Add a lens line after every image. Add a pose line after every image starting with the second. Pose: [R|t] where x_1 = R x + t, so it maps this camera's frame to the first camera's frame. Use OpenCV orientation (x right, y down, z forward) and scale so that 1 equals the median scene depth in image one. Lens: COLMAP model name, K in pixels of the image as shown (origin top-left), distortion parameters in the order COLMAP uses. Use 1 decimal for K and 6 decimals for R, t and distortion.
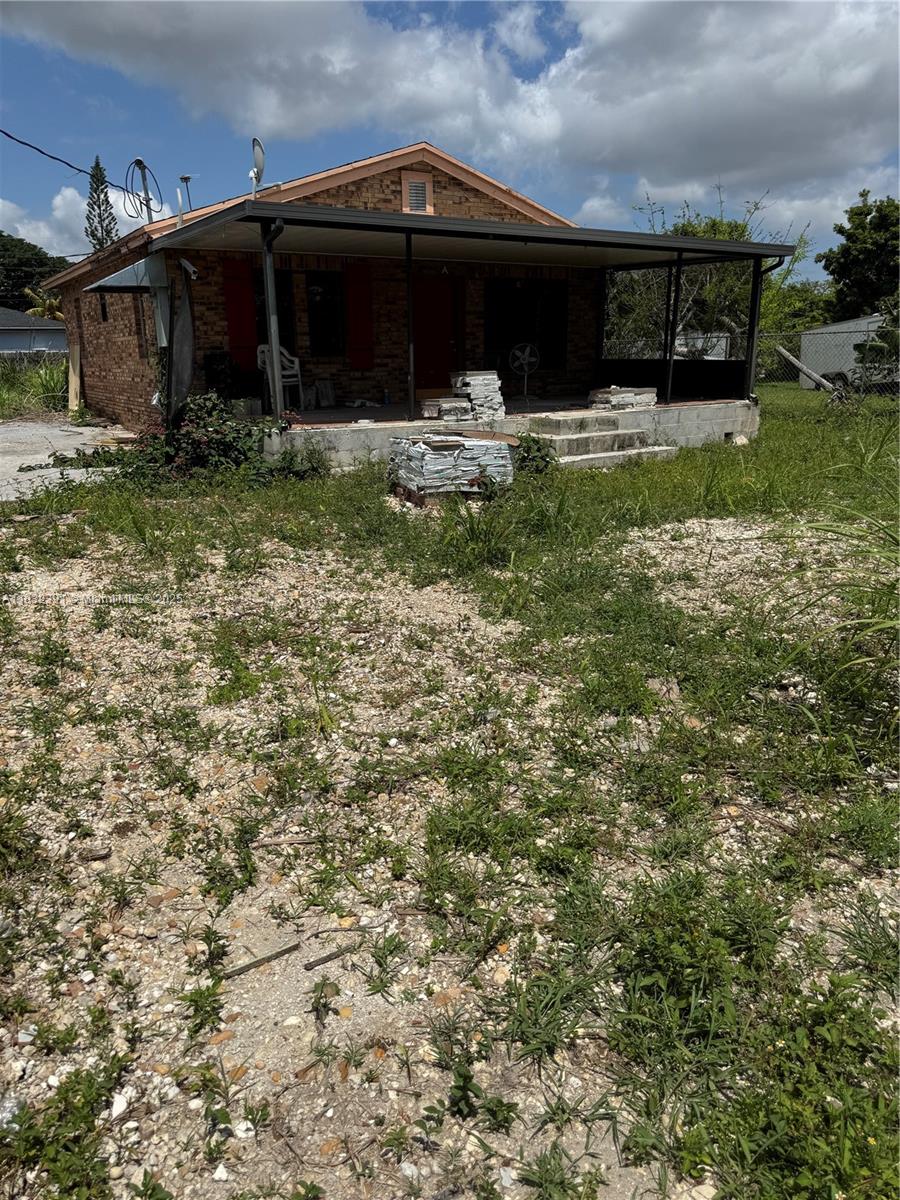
lens RADIAL K [[837.0, 0, 450.0], [0, 837.0, 600.0], [0, 0, 1]] dist [0.075419, -0.113815]
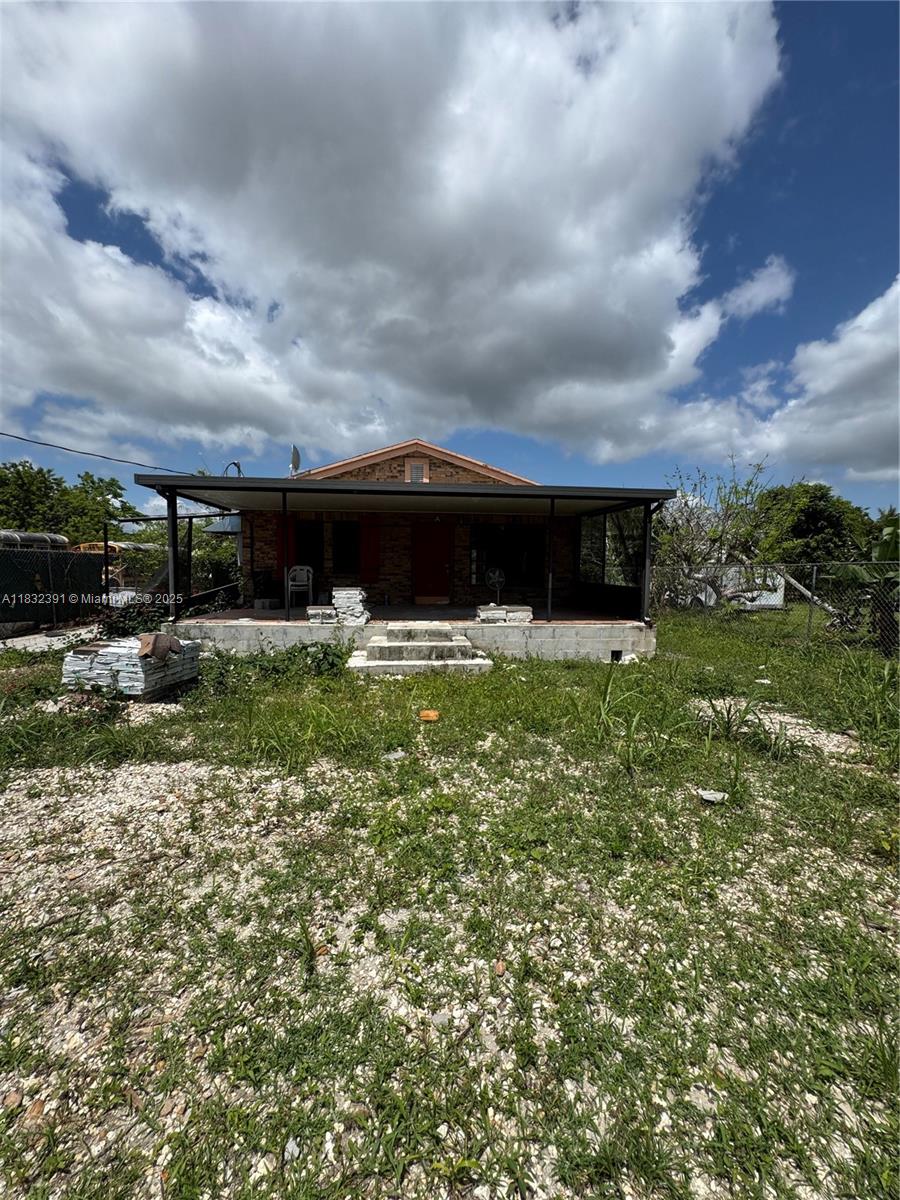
lens RADIAL K [[470.8, 0, 450.0], [0, 470.8, 600.0], [0, 0, 1]] dist [-0.000068, -0.000005]
pose [[0.889882, 0.053263, -0.453071, 0.440840], [-0.151141, 0.971491, -0.182649, -0.125608], [0.430426, 0.231014, 0.872563, 0.381601]]
